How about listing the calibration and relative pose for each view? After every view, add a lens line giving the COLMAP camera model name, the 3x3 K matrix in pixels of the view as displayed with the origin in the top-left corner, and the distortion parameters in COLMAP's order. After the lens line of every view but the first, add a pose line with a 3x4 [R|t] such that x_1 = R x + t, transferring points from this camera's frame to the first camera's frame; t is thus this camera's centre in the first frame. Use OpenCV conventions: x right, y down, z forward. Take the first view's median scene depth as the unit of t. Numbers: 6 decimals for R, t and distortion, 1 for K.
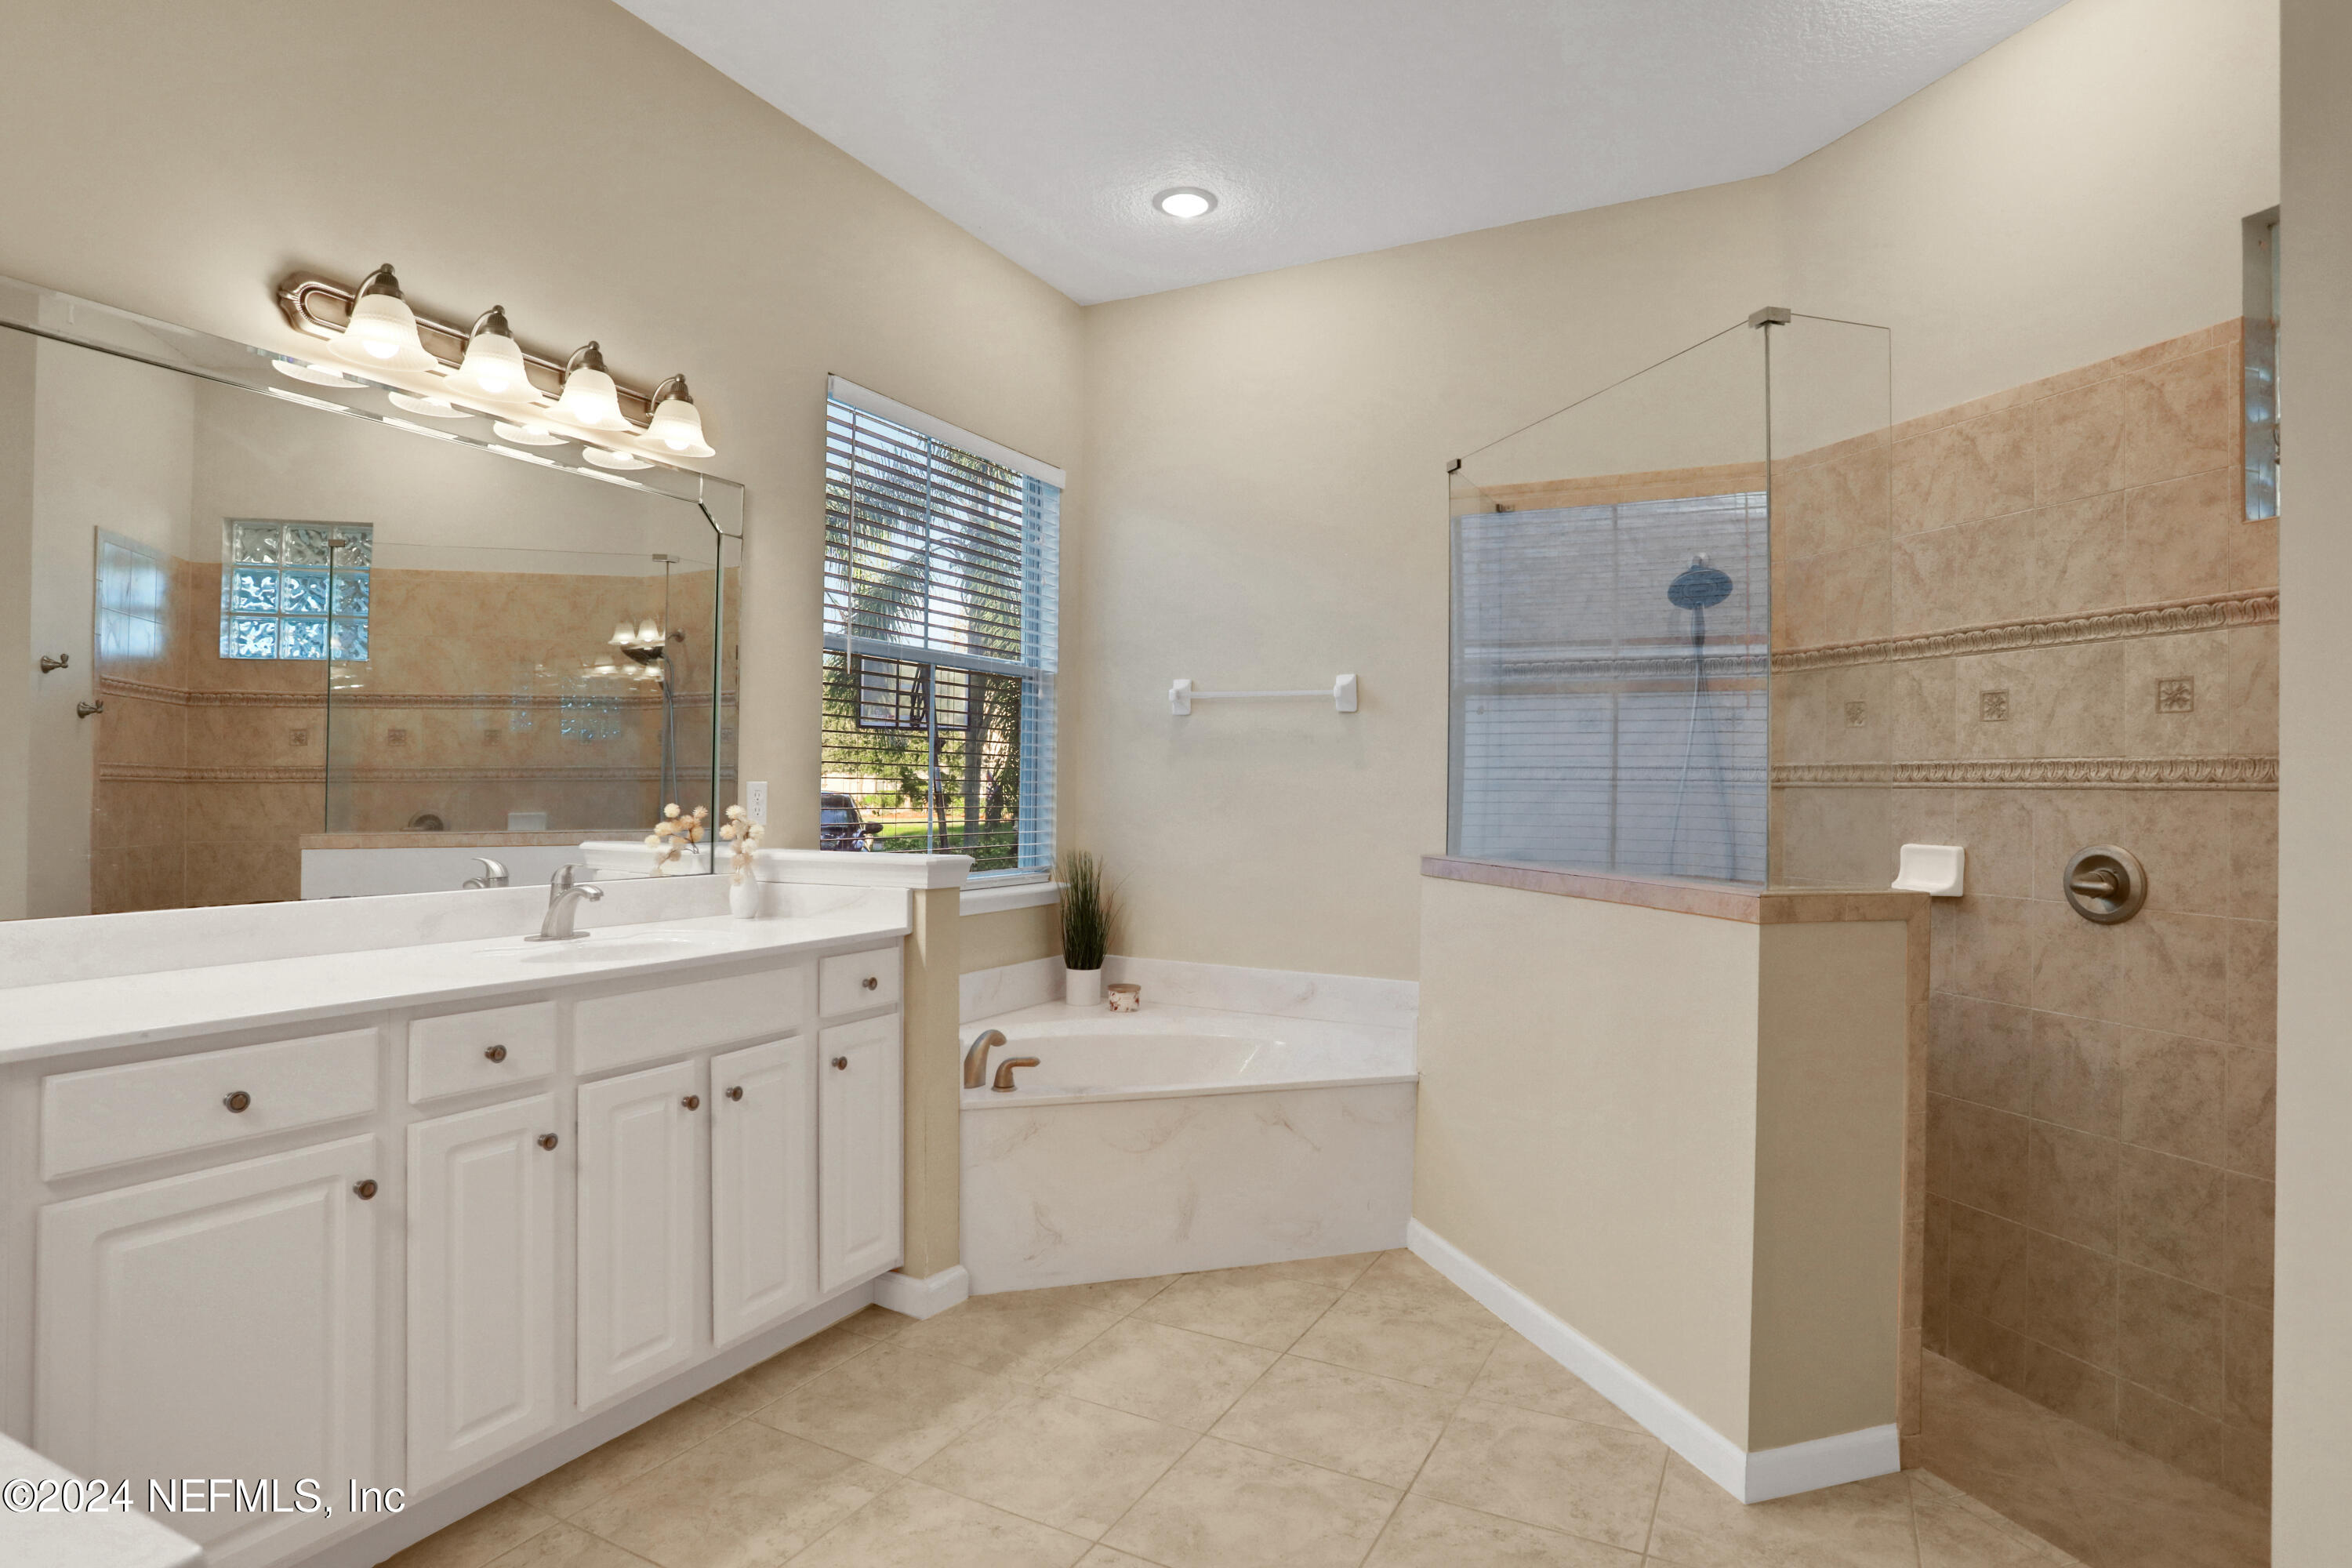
lens RADIAL K [[1194.5, 0, 1176.0], [0, 1194.5, 784.0], [0, 0, 1]] dist [-0.083844, 0.043204]
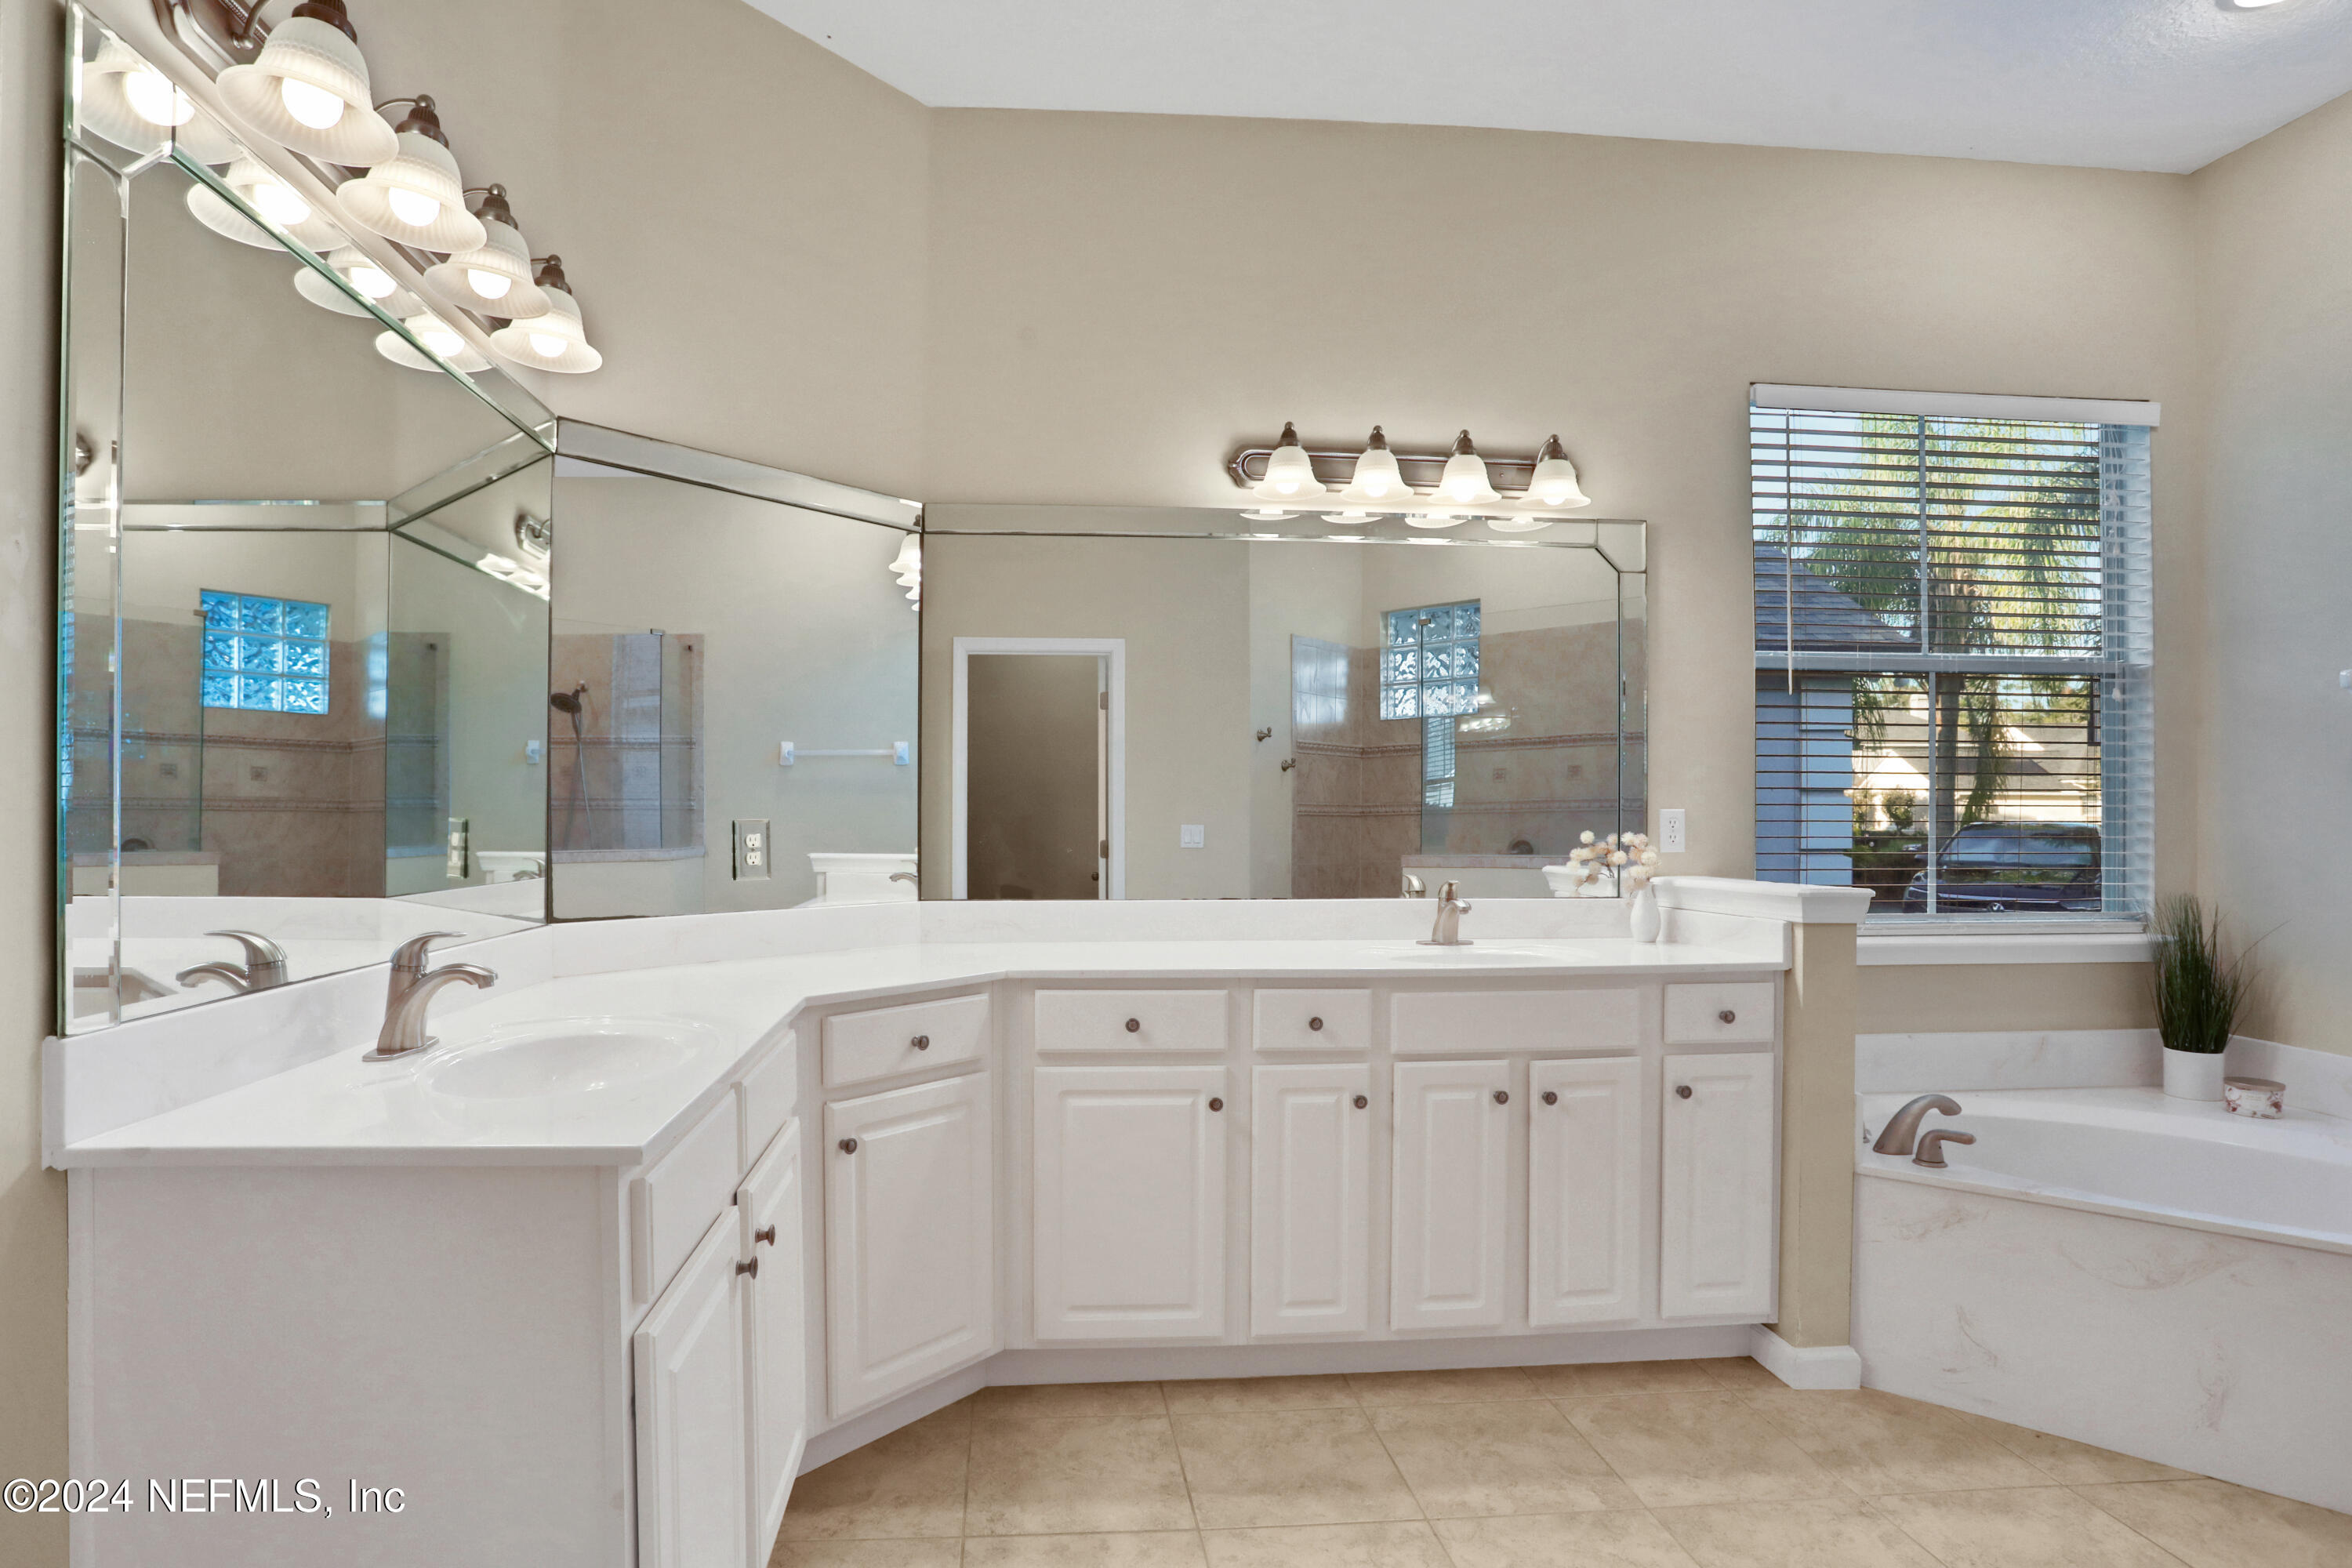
lens RADIAL K [[1194.0, 0, 1174.8], [0, 1194.0, 824.5], [0, 0, 1]] dist [-0.073604, 0.036964]
pose [[0.558154, -0.003646, -0.829729, 0.269115], [0.010720, 0.999939, 0.002818, 0.004162], [0.829668, -0.010468, 0.558159, 0.088130]]
